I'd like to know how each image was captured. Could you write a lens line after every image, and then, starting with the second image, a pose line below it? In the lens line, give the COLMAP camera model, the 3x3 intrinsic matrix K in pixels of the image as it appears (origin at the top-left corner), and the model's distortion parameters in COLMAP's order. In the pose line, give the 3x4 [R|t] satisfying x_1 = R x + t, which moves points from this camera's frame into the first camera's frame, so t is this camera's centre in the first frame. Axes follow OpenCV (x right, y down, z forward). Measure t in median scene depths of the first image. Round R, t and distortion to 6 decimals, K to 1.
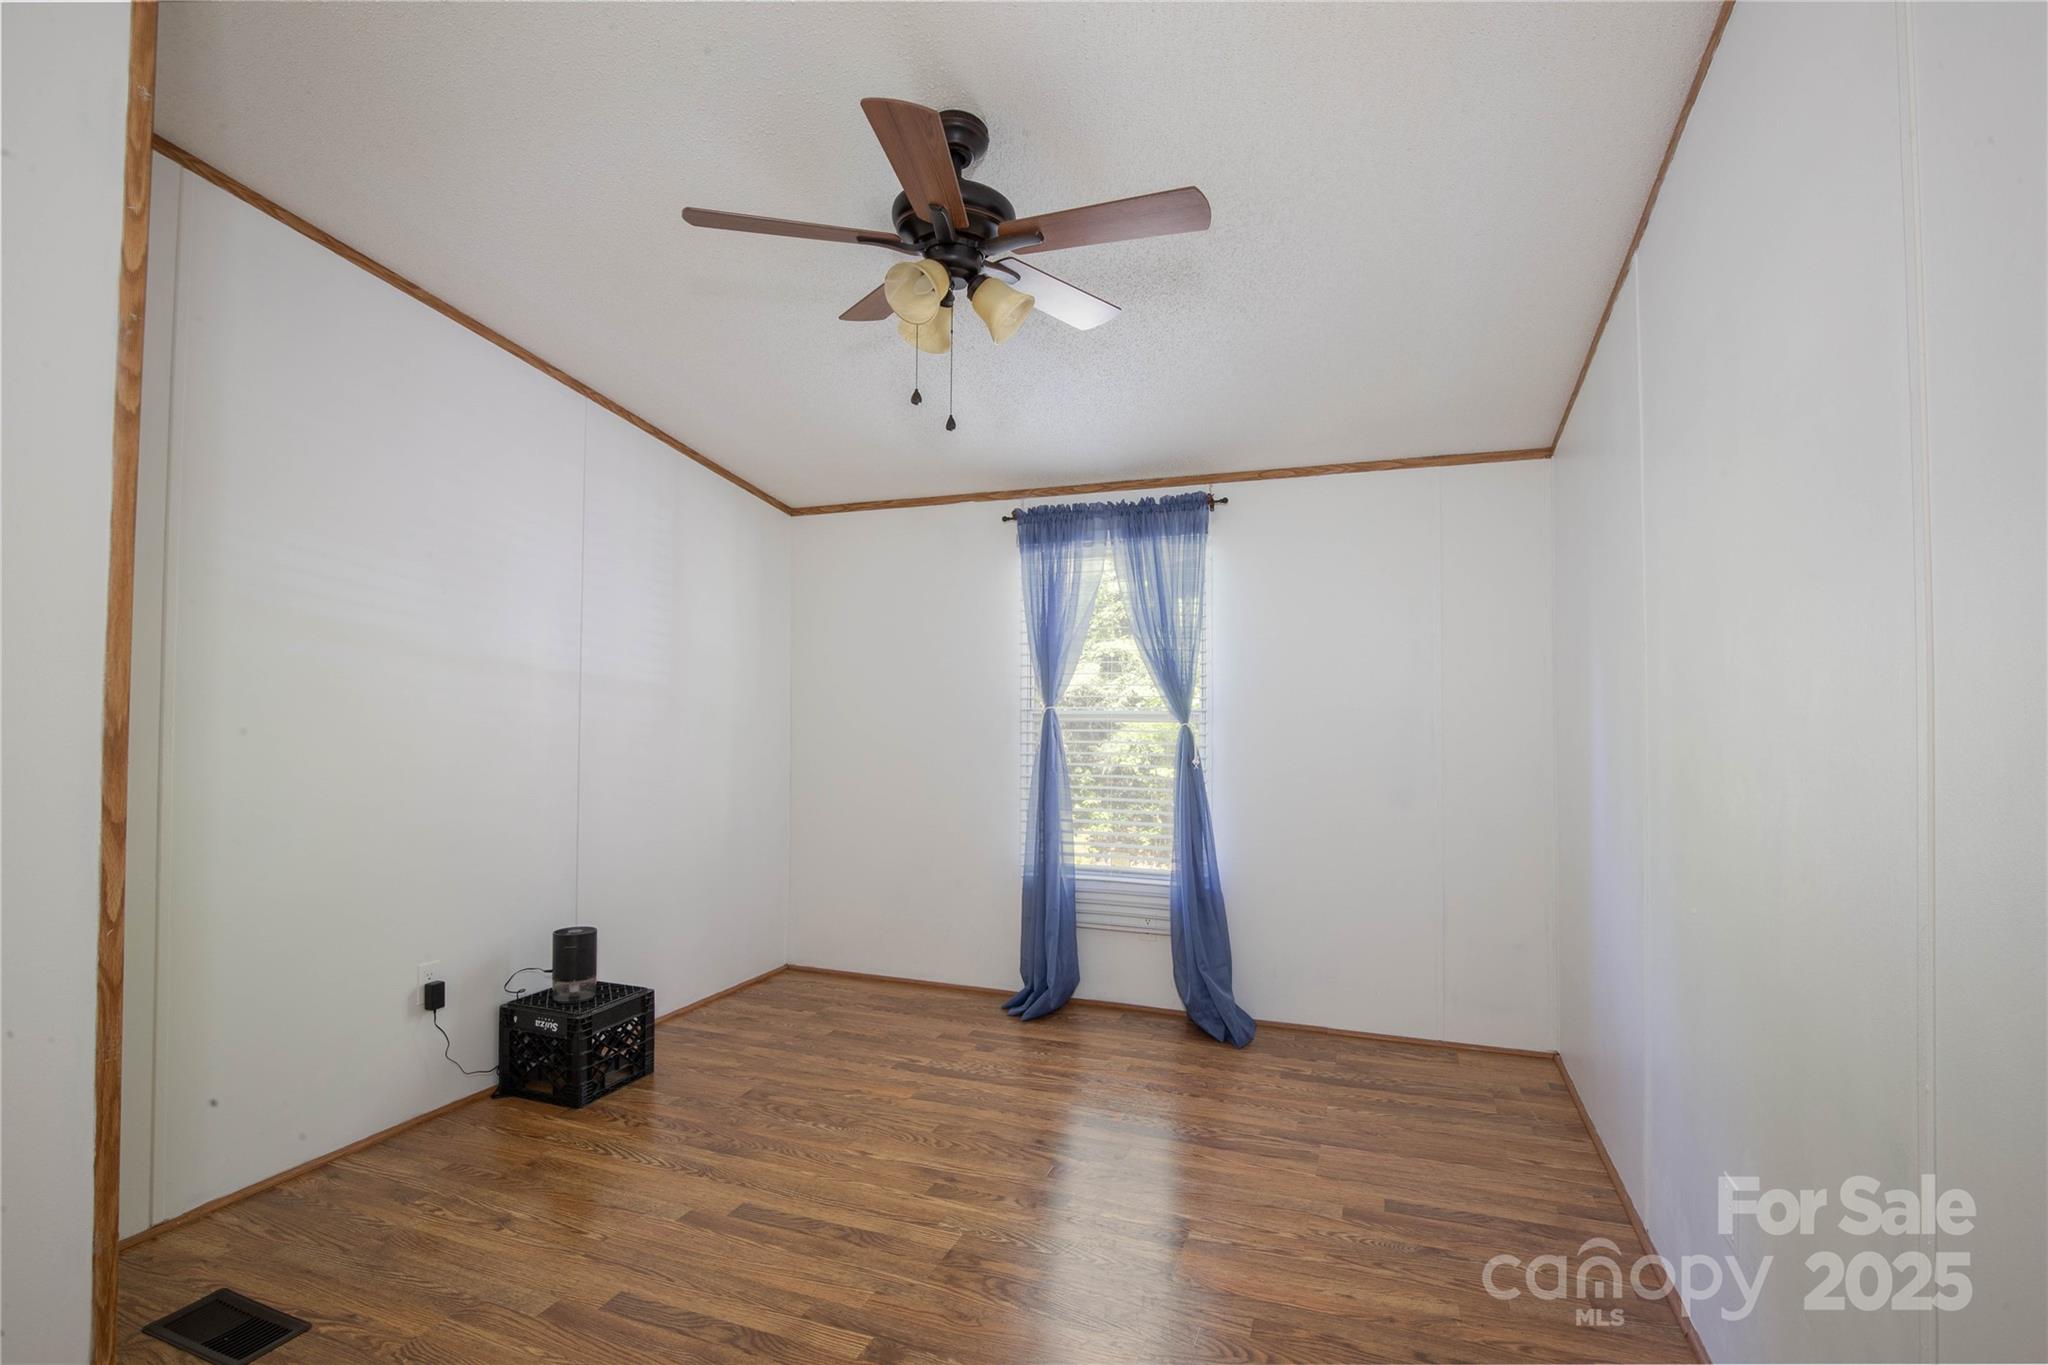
lens RADIAL K [[957.9, 0, 1016.6], [0, 957.9, 680.2], [0, 0, 1]] dist [-0.034924, 0.004246]
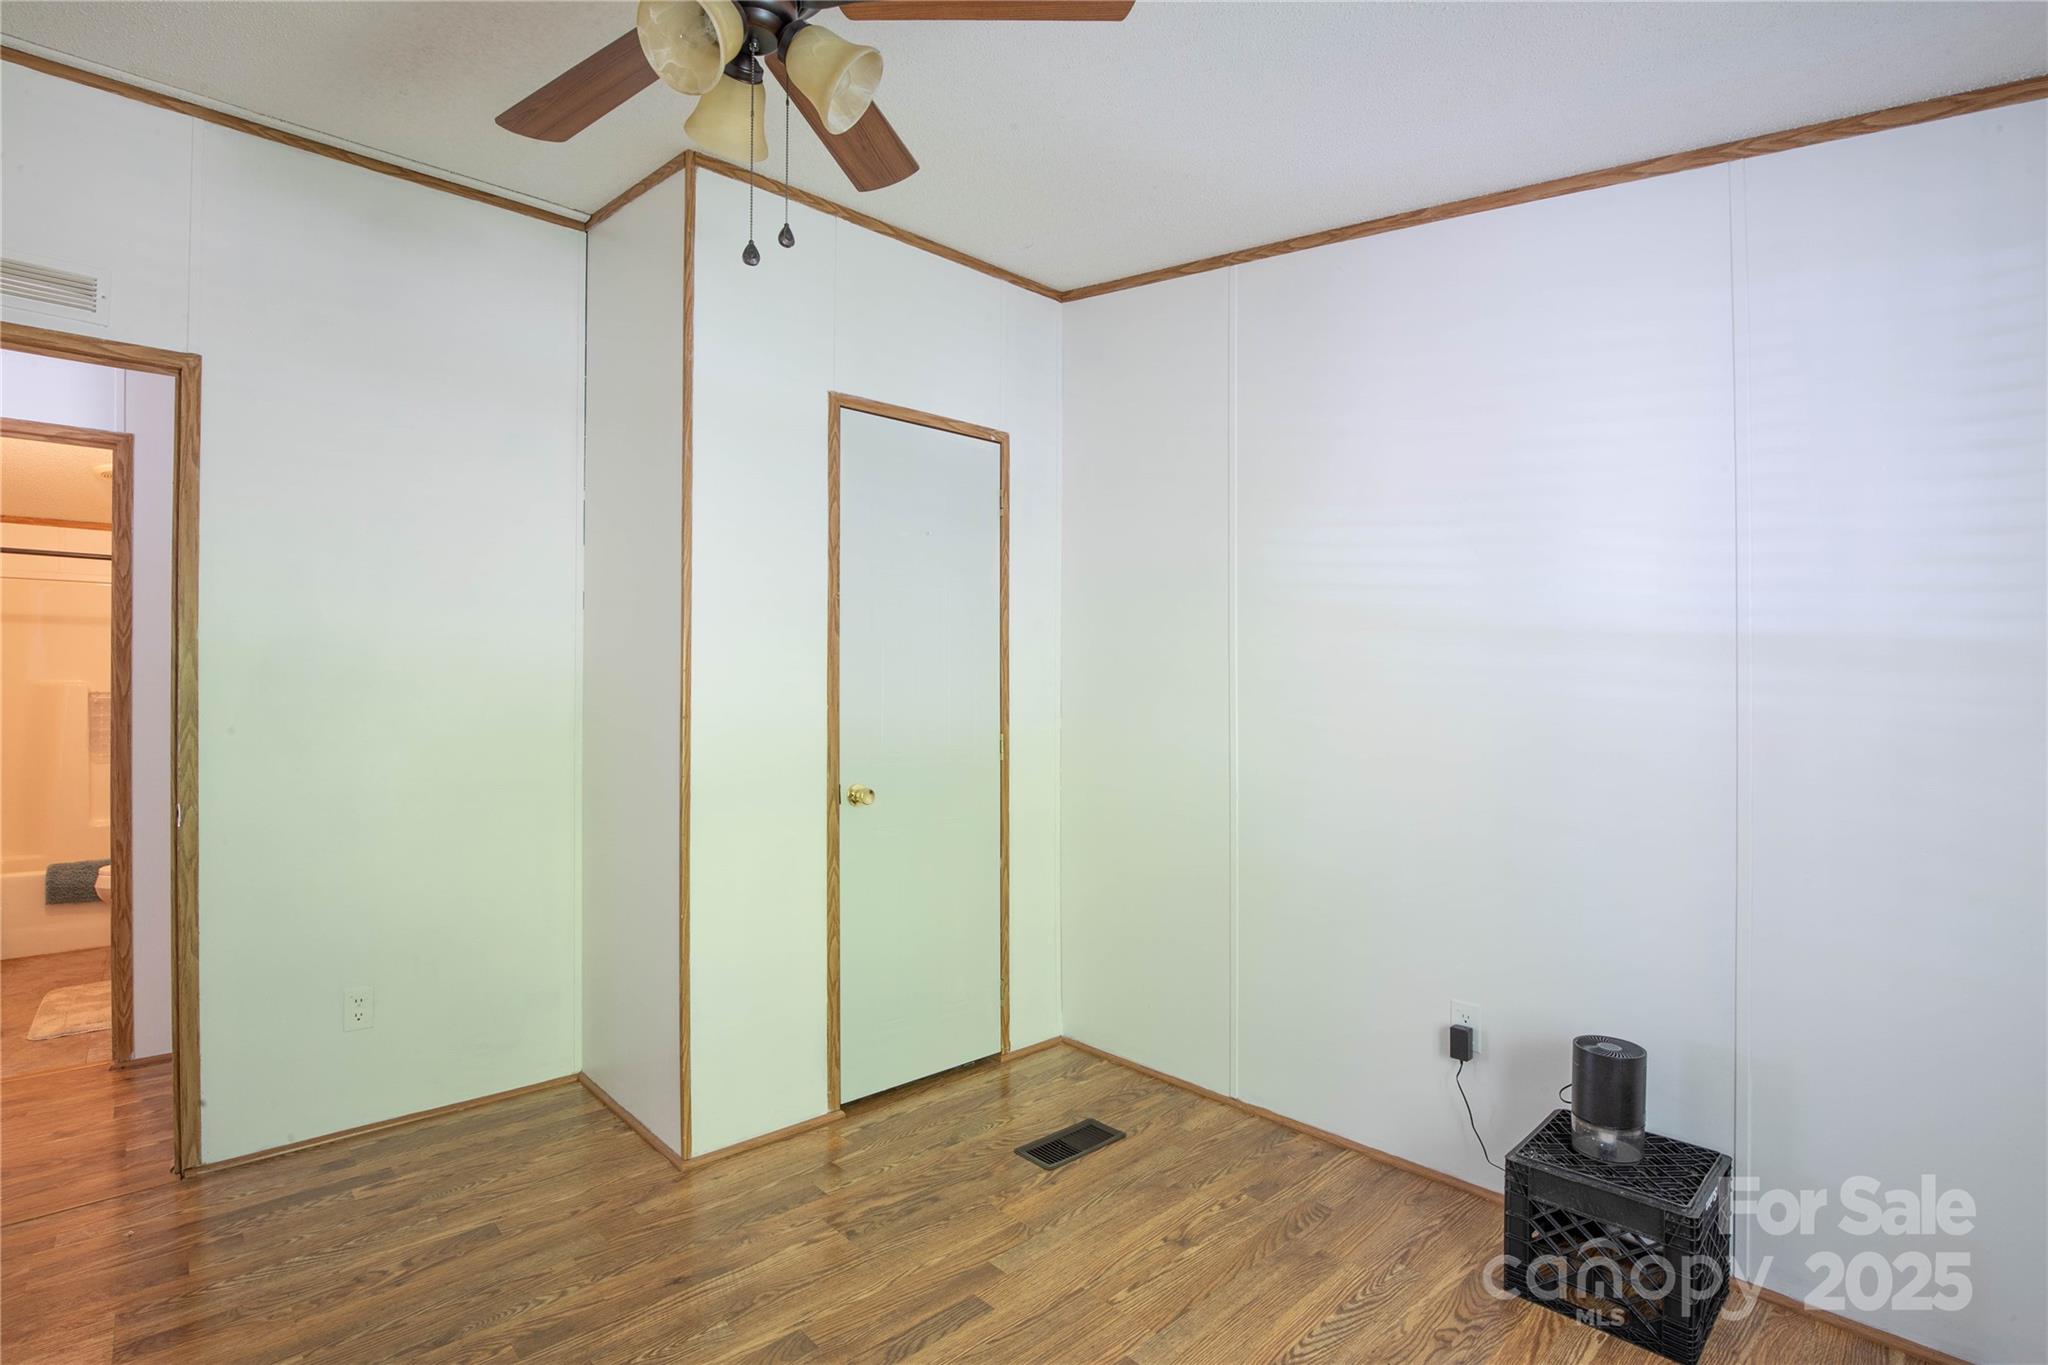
lens RADIAL K [[957.9, 0, 1020.6], [0, 957.9, 672.7], [0, 0, 1]] dist [-0.034924, 0.004246]
pose [[-0.464505, -0.011586, -0.885495, 0.335504], [0.031955, 0.999044, -0.029835, 0.023261], [0.884994, -0.042154, -0.463691, 1.175646]]
